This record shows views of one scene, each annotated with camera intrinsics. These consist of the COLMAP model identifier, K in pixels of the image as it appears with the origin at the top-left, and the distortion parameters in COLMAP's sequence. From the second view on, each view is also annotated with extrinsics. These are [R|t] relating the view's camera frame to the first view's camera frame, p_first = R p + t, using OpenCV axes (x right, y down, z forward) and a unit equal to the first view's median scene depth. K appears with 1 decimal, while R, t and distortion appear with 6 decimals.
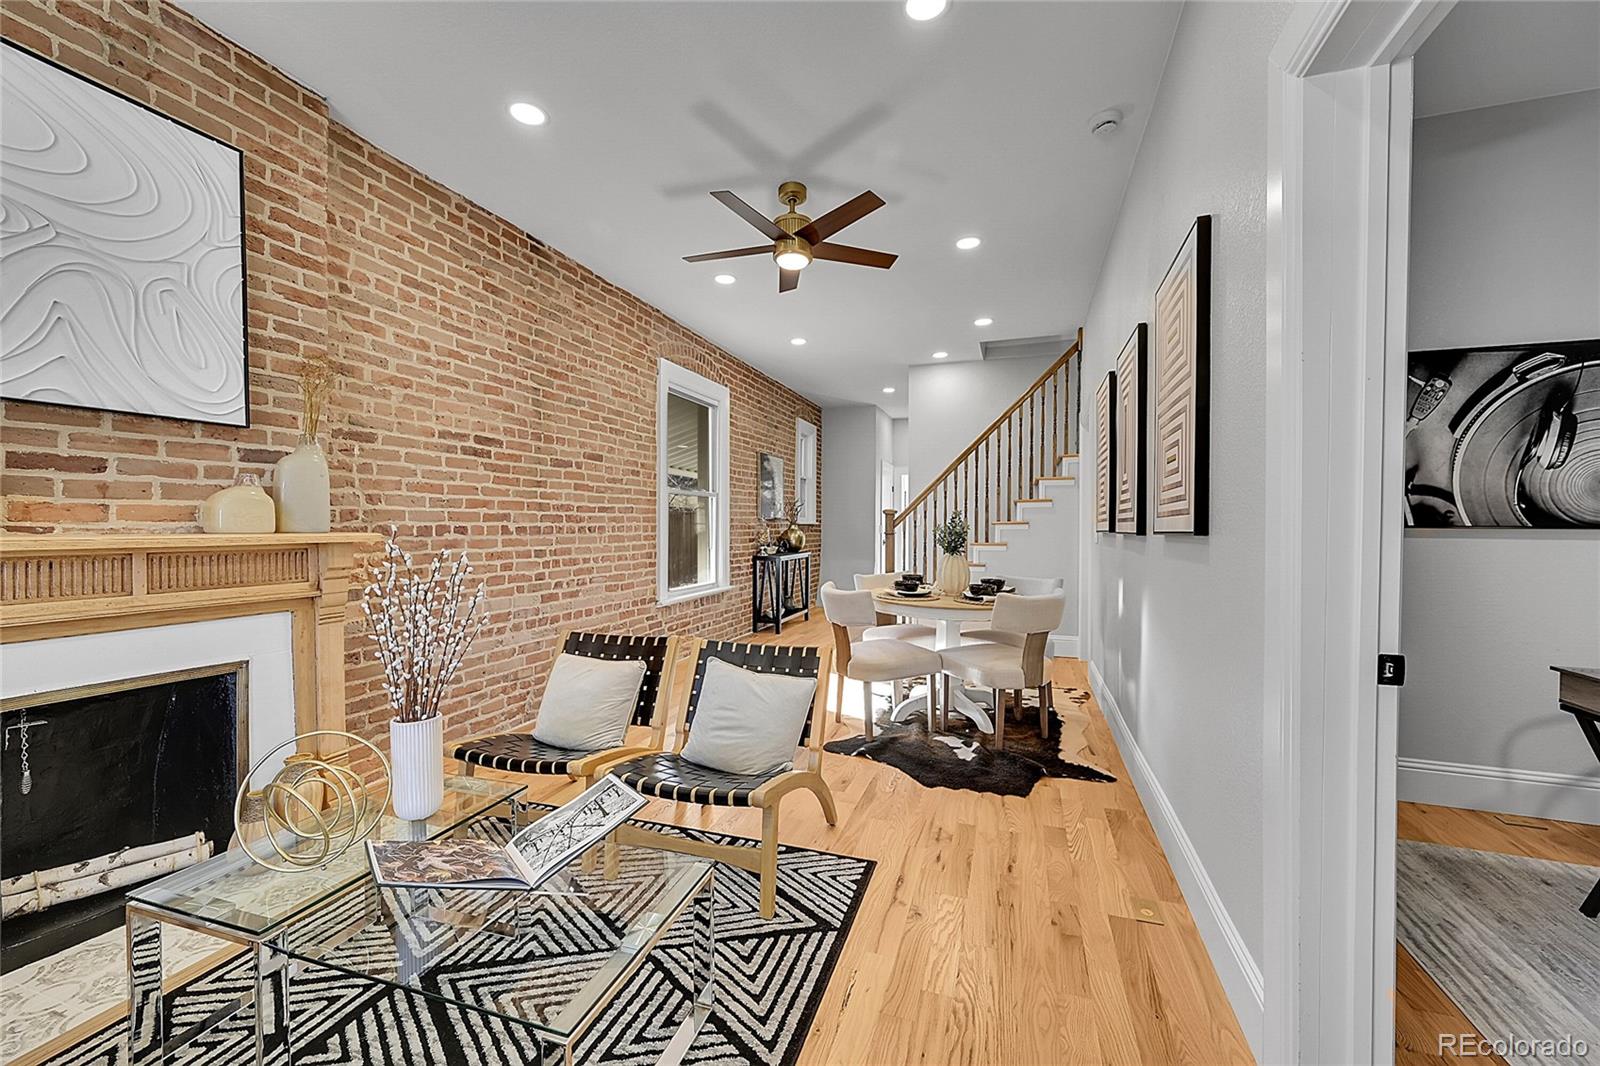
lens RADIAL K [[630.9, 0, 794.8], [0, 630.9, 534.5], [0, 0, 1]] dist [0.000317, -0.000059]
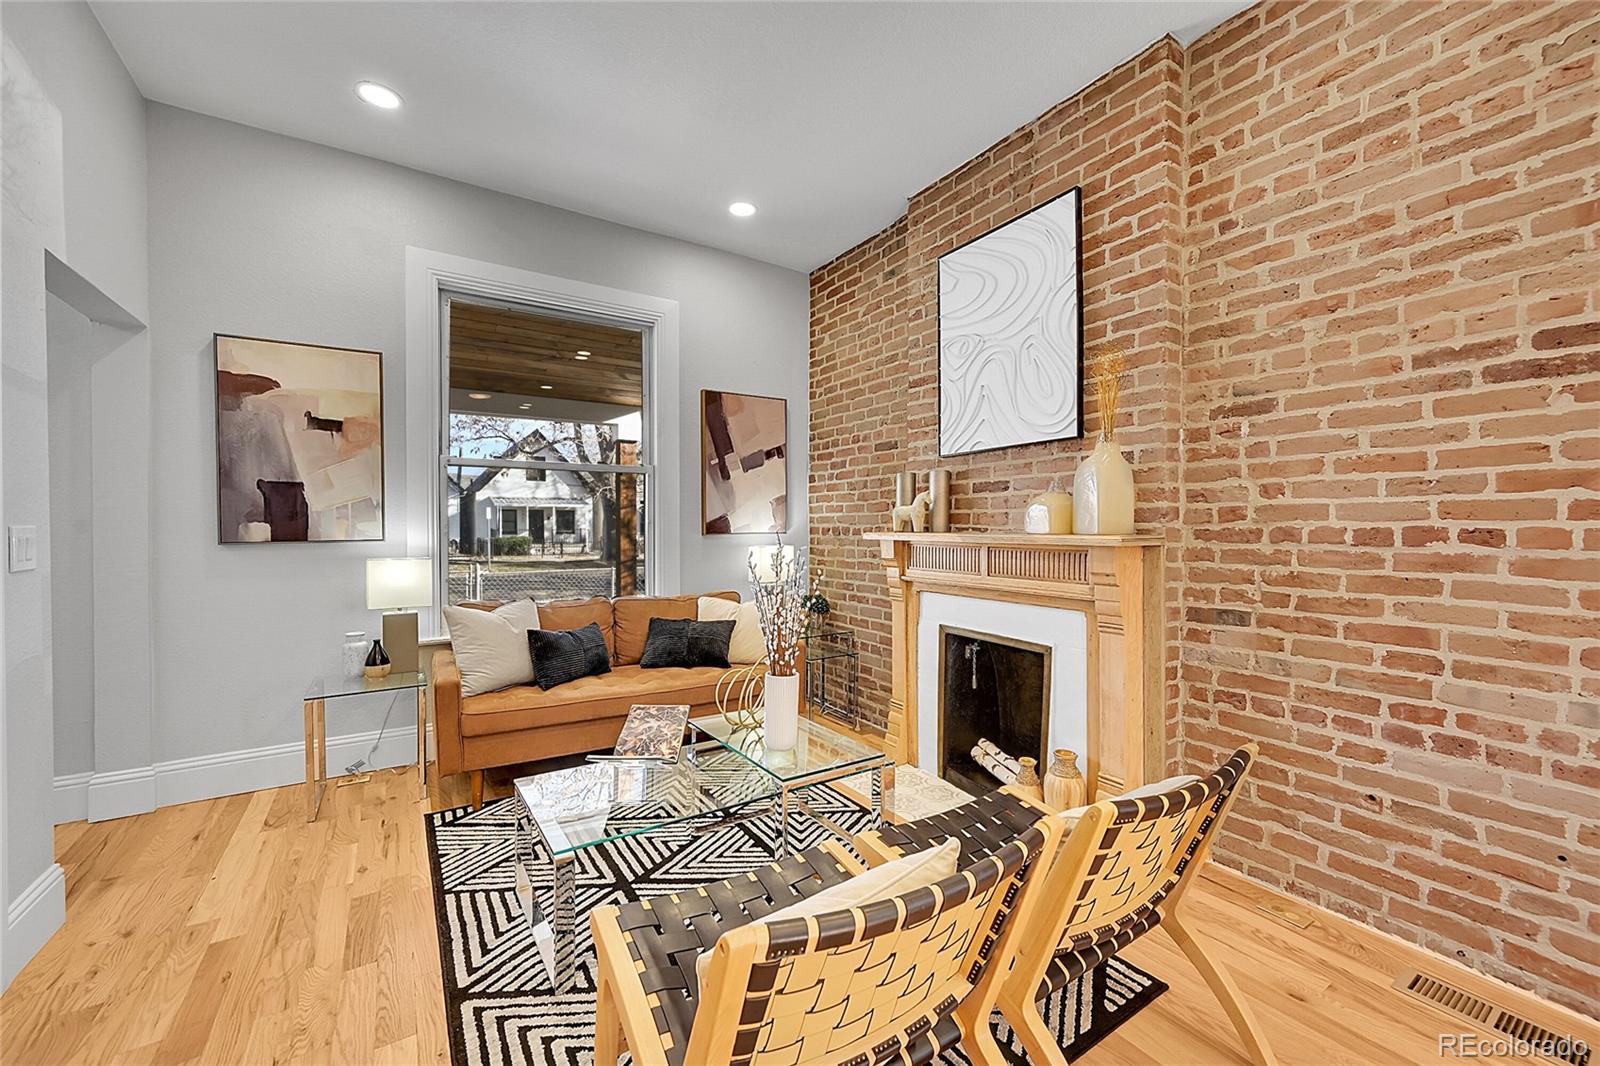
lens RADIAL K [[630.9, 0, 795.4], [0, 630.9, 532.6], [0, 0, 1]] dist [0.000317, -0.000059]
pose [[-0.617365, 0.009482, -0.786620, 0.241643], [-0.009973, 0.999753, 0.019878, -0.018064], [0.786614, 0.020116, -0.617117, 1.070000]]
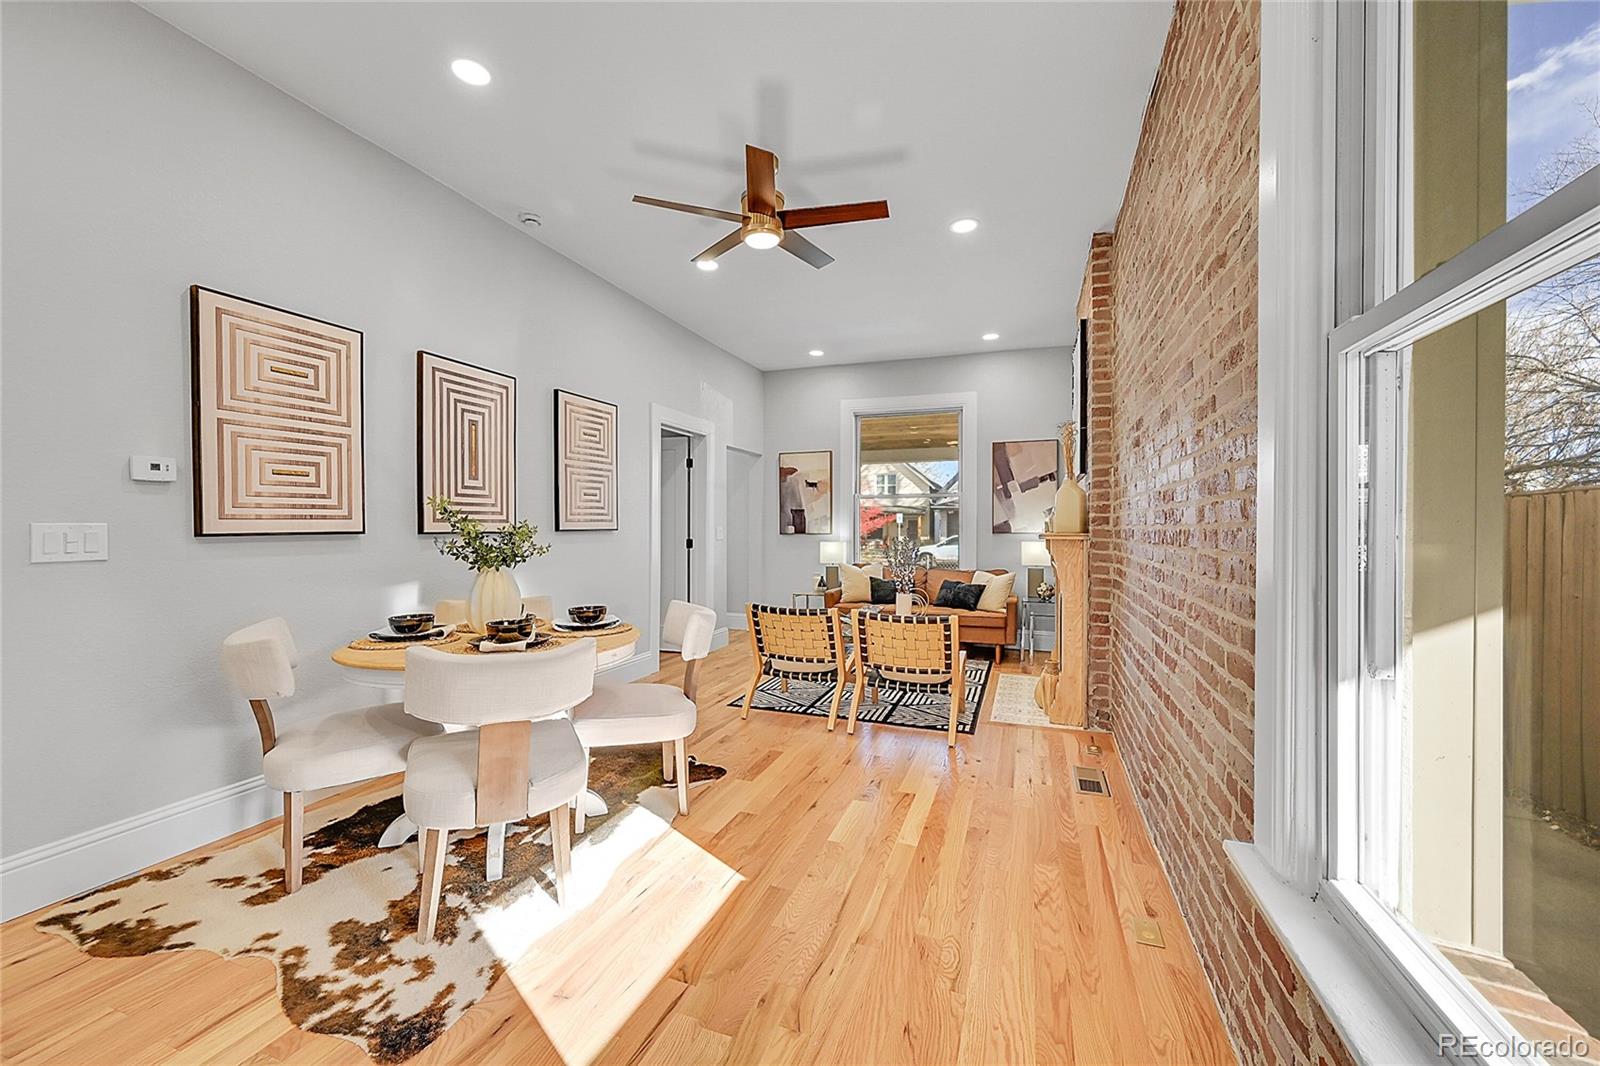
lens RADIAL K [[630.9, 0, 792.0], [0, 630.9, 534.0], [0, 0, 1]] dist [0.000317, -0.000059]
pose [[-0.999698, -0.004582, 0.024125, -0.087714], [-0.004060, 0.999758, 0.021641, -0.027770], [-0.024219, 0.021537, -0.999475, 2.309061]]
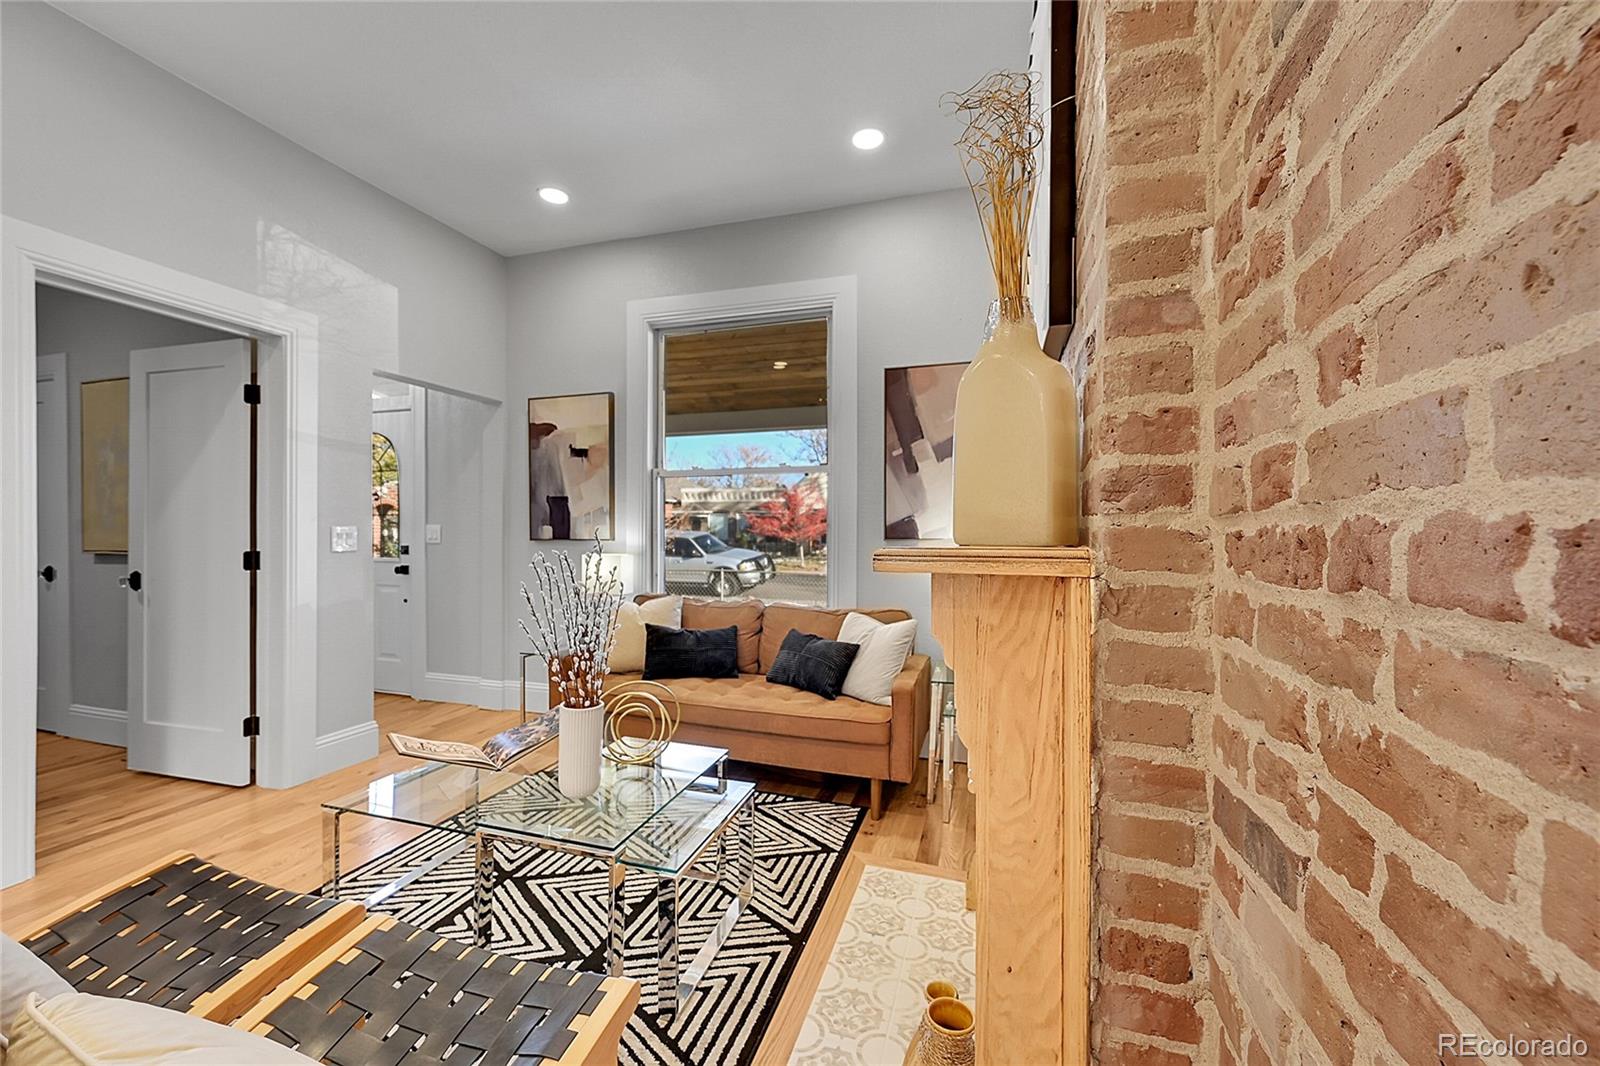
lens RADIAL K [[630.9, 0, 794.9], [0, 630.9, 533.0], [0, 0, 1]] dist [0.000317, -0.000059]
pose [[-0.999600, -0.004707, -0.027889, -0.547477], [-0.005113, 0.999881, 0.014528, -0.013023], [0.027817, 0.014665, -0.999505, 1.225573]]
